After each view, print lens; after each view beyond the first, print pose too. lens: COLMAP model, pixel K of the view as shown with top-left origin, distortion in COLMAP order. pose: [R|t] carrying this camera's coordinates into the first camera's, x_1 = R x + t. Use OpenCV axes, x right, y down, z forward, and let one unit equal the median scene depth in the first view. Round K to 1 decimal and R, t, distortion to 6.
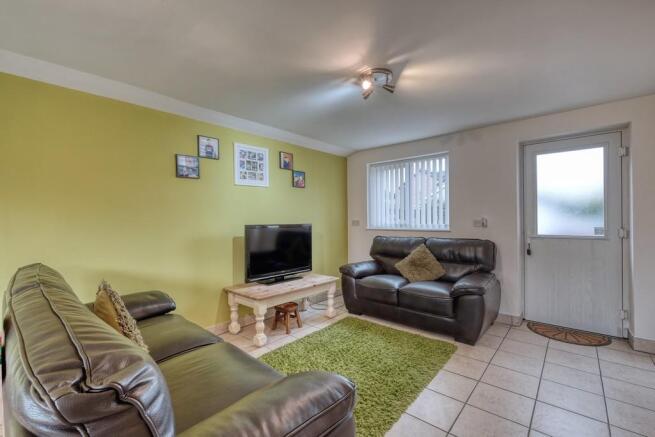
lens RADIAL K [[289.0, 0, 326.6], [0, 289.0, 217.8], [0, 0, 1]] dist [-0.001740, -0.000022]
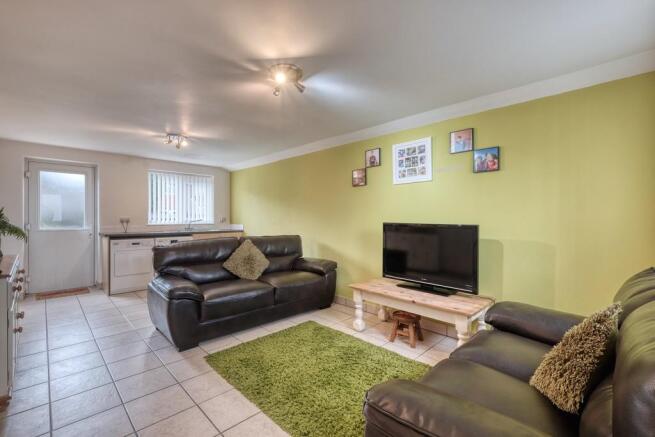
lens RADIAL K [[289.0, 0, 311.9], [0, 289.0, 217.0], [0, 0, 1]] dist [-0.001740, -0.000022]
pose [[-0.099874, 0.009917, -0.994951, 0.758678], [0.004183, 0.999946, 0.009547, -0.006739], [0.994991, -0.003208, -0.099910, 0.788592]]
